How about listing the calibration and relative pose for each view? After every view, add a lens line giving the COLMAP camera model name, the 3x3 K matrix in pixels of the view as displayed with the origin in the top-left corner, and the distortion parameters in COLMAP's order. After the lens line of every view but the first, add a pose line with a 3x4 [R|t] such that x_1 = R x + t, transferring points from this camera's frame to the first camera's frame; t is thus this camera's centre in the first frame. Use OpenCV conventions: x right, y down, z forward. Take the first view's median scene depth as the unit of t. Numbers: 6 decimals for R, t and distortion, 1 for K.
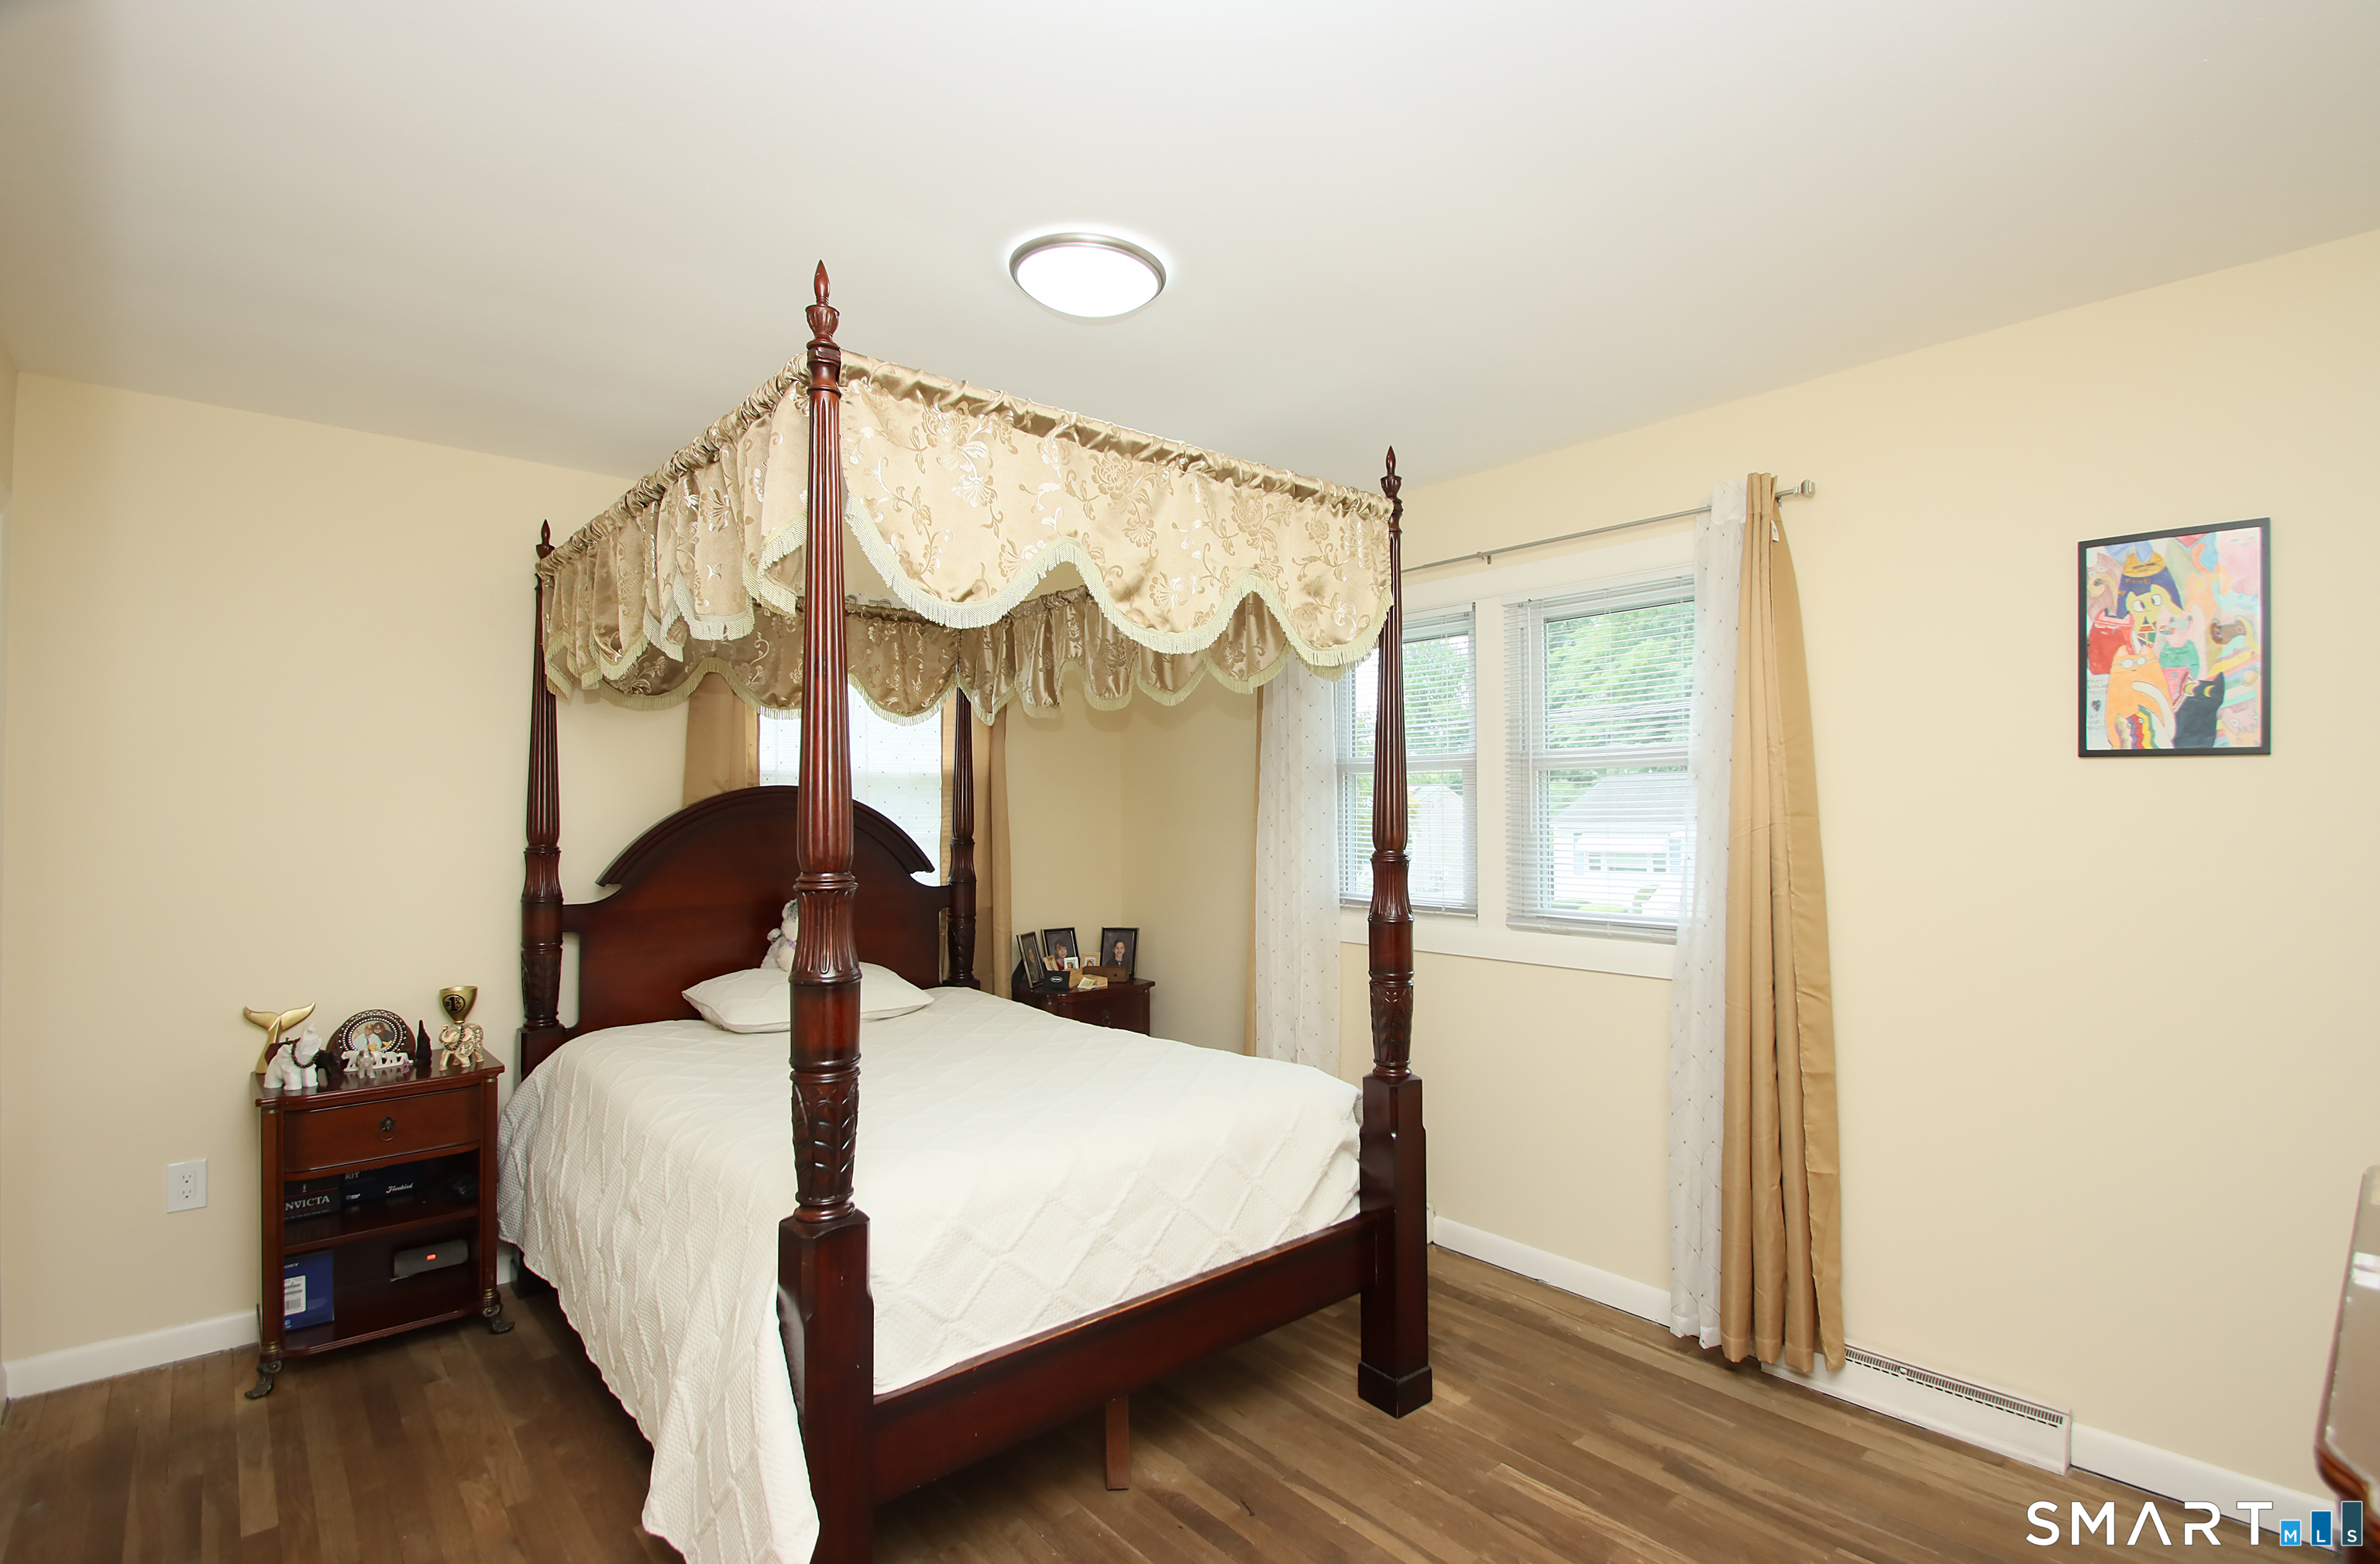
lens RADIAL K [[1112.6, 0, 1203.4], [0, 1112.6, 796.1], [0, 0, 1]] dist [0.001573, -0.000282]
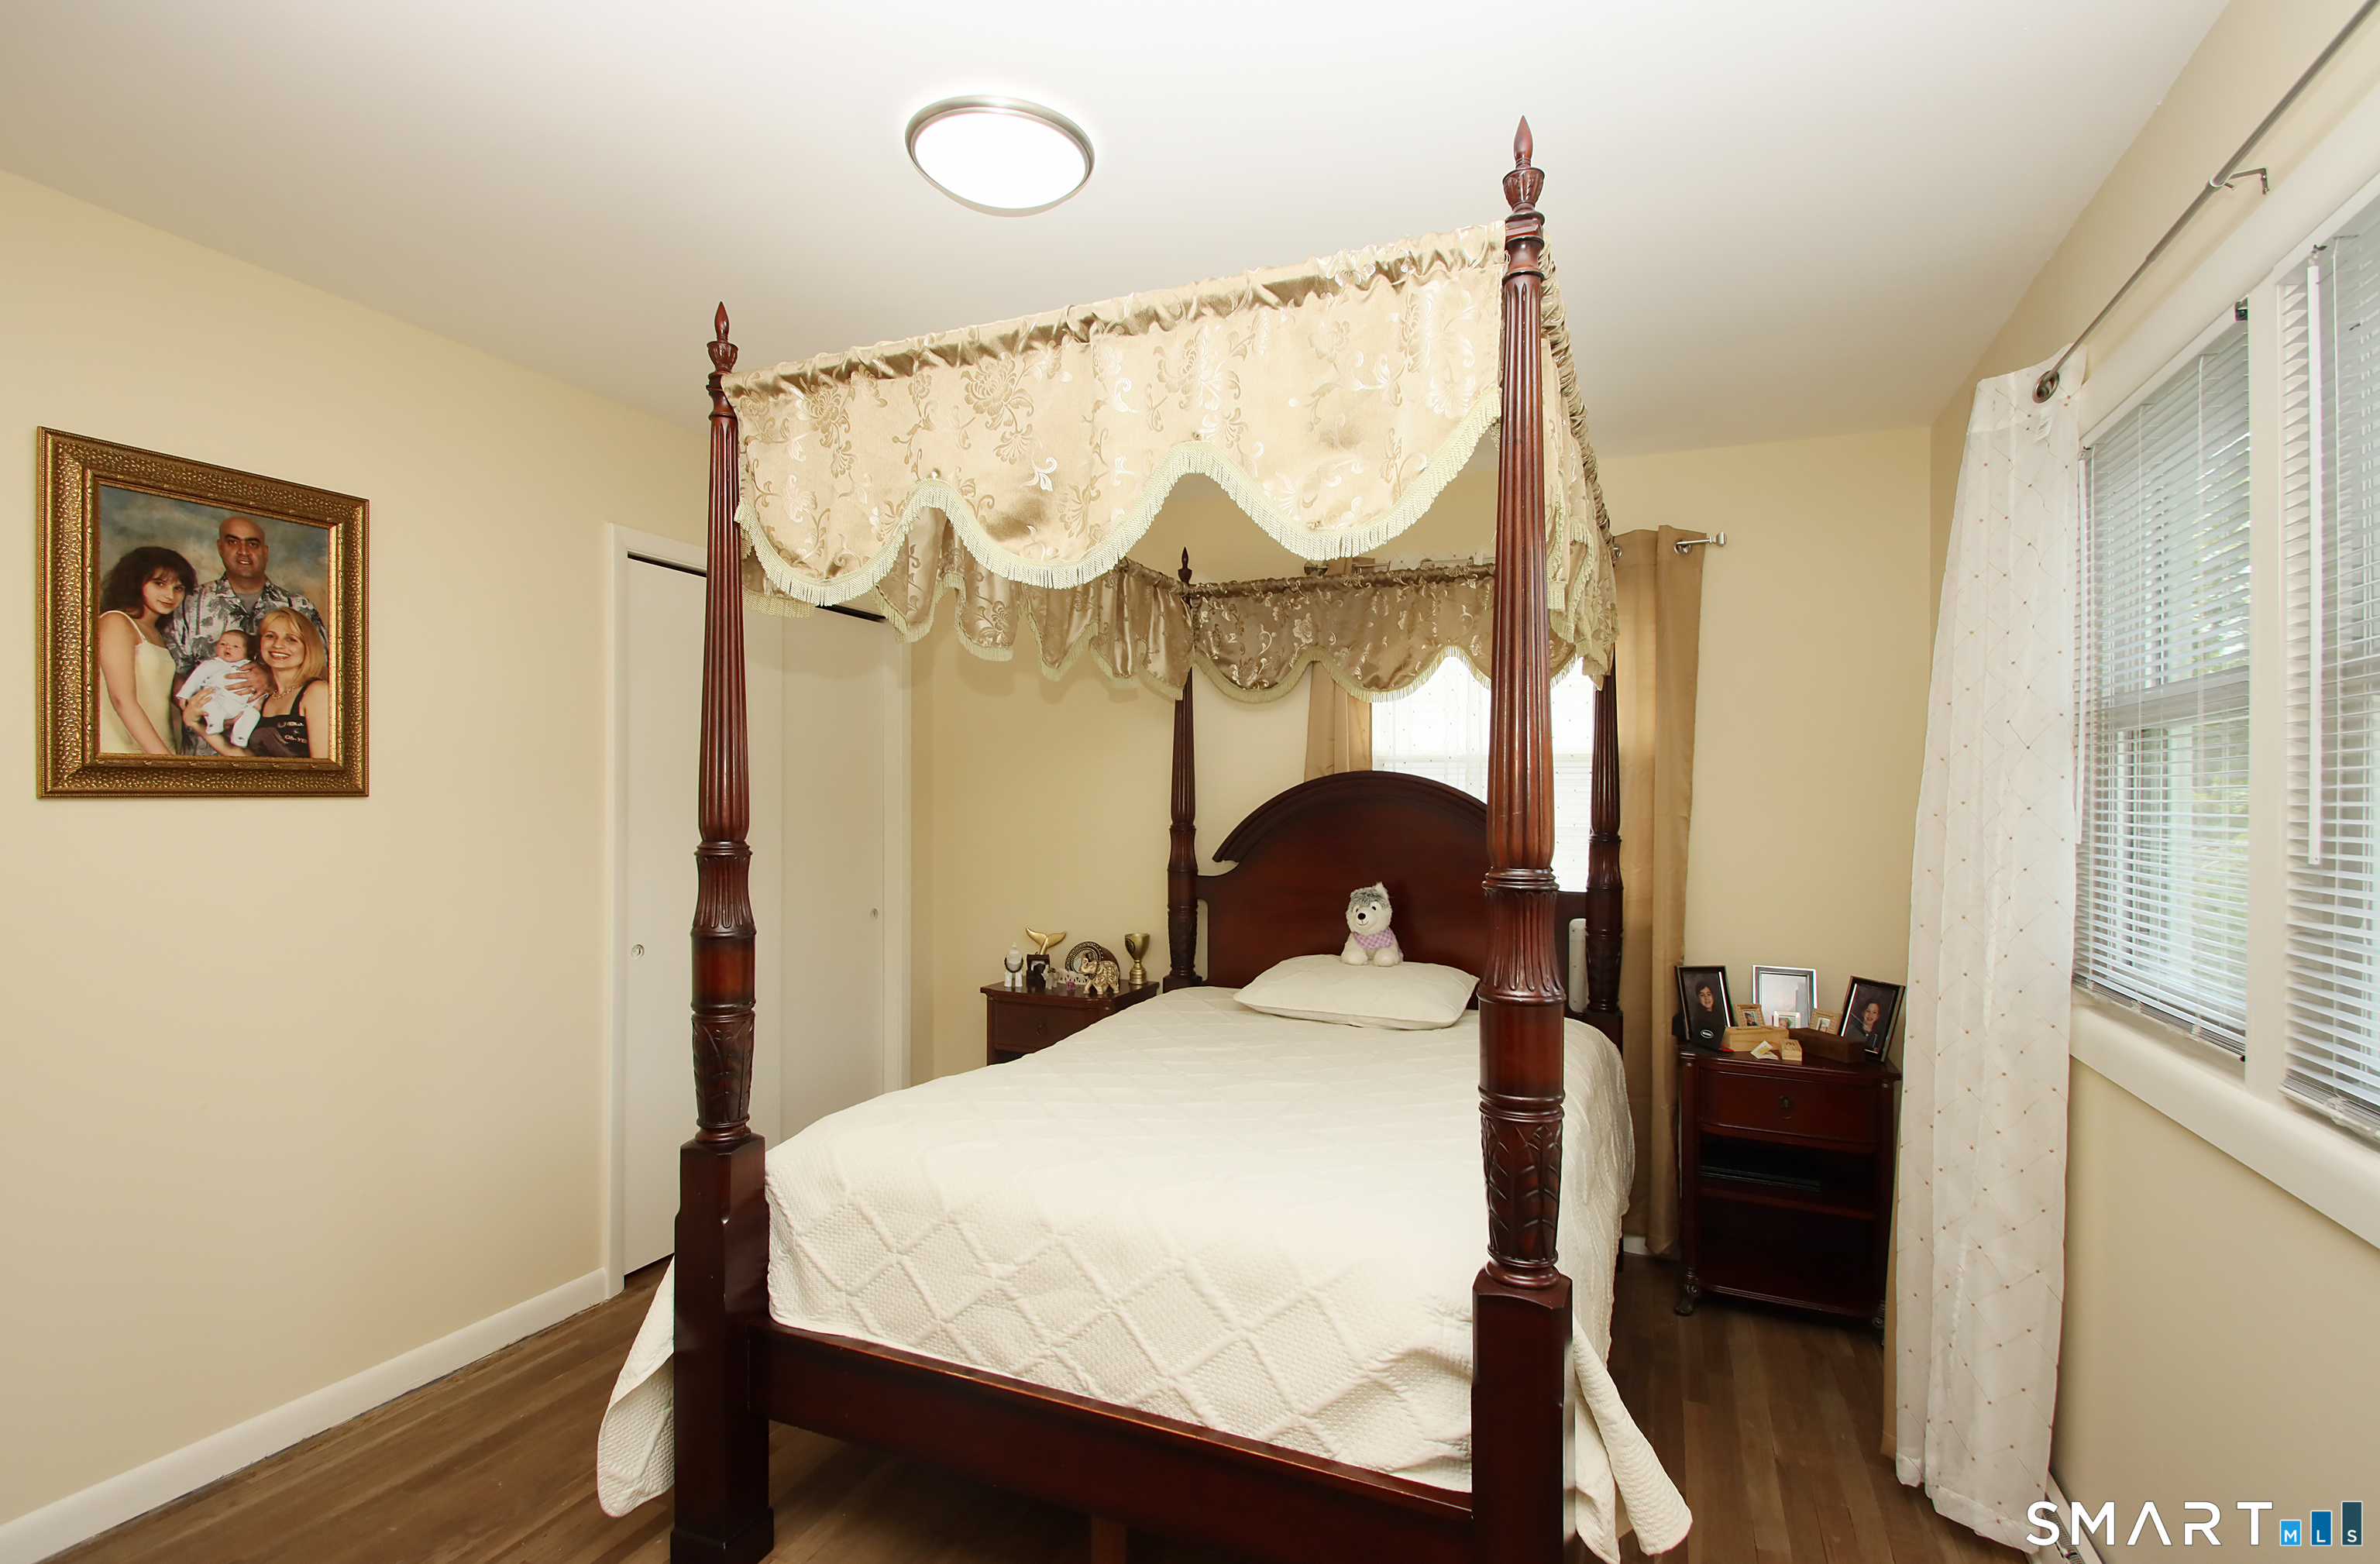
lens RADIAL K [[1112.6, 0, 1203.4], [0, 1112.6, 796.1], [0, 0, 1]] dist [0.001573, -0.000282]
pose [[0.431823, 0.005322, -0.901943, 0.647783], [-0.003277, 0.999985, 0.004332, 0.014327], [0.901953, 0.001086, 0.431834, 0.680698]]
